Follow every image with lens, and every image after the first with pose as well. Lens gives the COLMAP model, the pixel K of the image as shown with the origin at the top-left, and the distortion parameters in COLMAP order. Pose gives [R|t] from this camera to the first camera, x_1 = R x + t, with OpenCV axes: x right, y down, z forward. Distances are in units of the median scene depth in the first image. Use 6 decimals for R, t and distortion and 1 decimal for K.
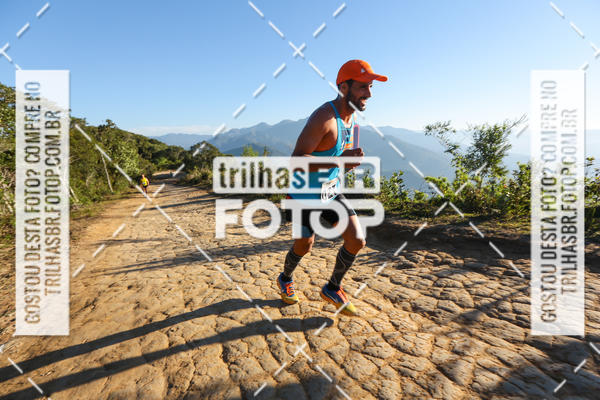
lens RADIAL K [[277.5, 0, 300.0], [0, 277.5, 200.0], [0, 0, 1]] dist [-0.038297, 0.015066]
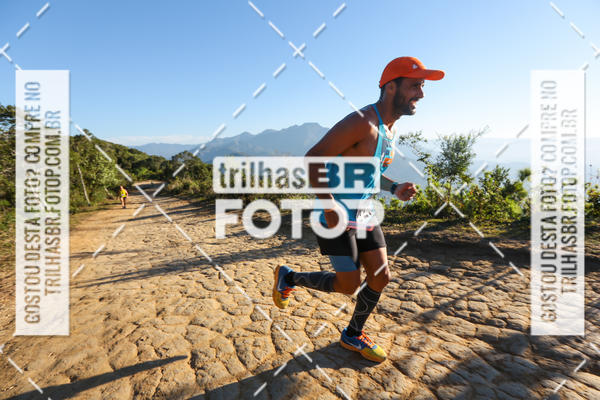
lens RADIAL K [[276.7, 0, 300.0], [0, 276.7, 200.0], [0, 0, 1]] dist [-0.039302, 0.014441]
pose [[0.998271, -0.014042, 0.057082, 0.050731], [0.015795, 0.999414, -0.030373, 0.000124], [-0.056622, 0.031222, 0.997907, -0.038770]]
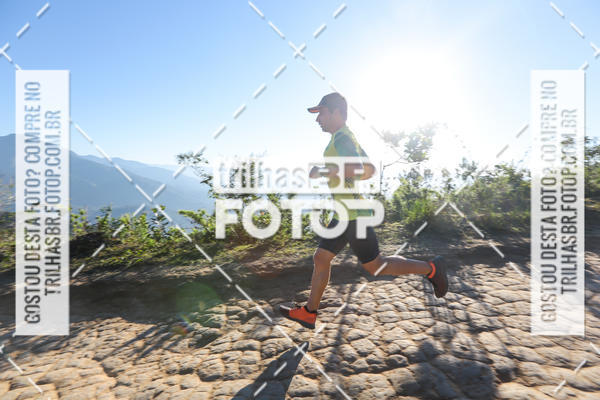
lens RADIAL K [[277.5, 0, 300.0], [0, 277.5, 200.0], [0, 0, 1]] dist [-0.038297, 0.015066]
pose [[0.627319, -0.038278, 0.777821, 0.005716], [0.133939, 0.989211, -0.059343, -0.040183], [-0.767158, 0.141407, 0.625678, 0.409639]]
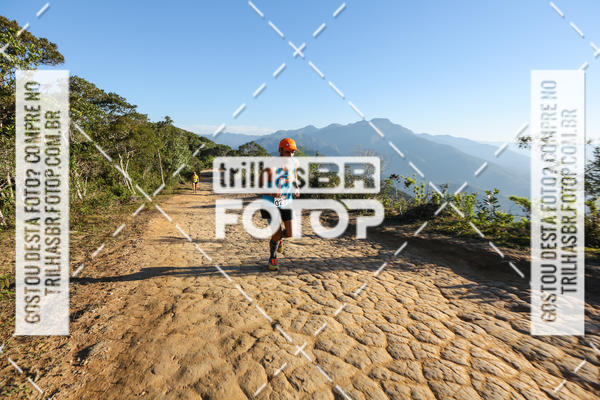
lens RADIAL K [[289.2, 0, 300.0], [0, 289.2, 200.0], [0, 0, 1]] dist [-0.041622, 0.021187]
pose [[0.986353, 0.076255, -0.145921, -0.206445], [-0.079412, 0.996715, -0.015923, -0.016937], [0.144227, 0.027293, 0.989168, 0.079235]]
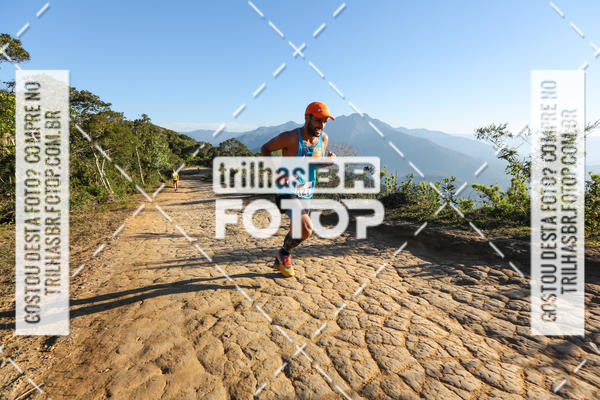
lens RADIAL K [[284.4, 0, 300.0], [0, 284.4, 200.0], [0, 0, 1]] dist [-0.037744, 0.016987]
pose [[0.995001, 0.048092, -0.087519, -0.113609], [-0.048467, 0.998822, -0.002164, -0.001543], [0.087312, 0.006395, 0.996161, 0.037133]]
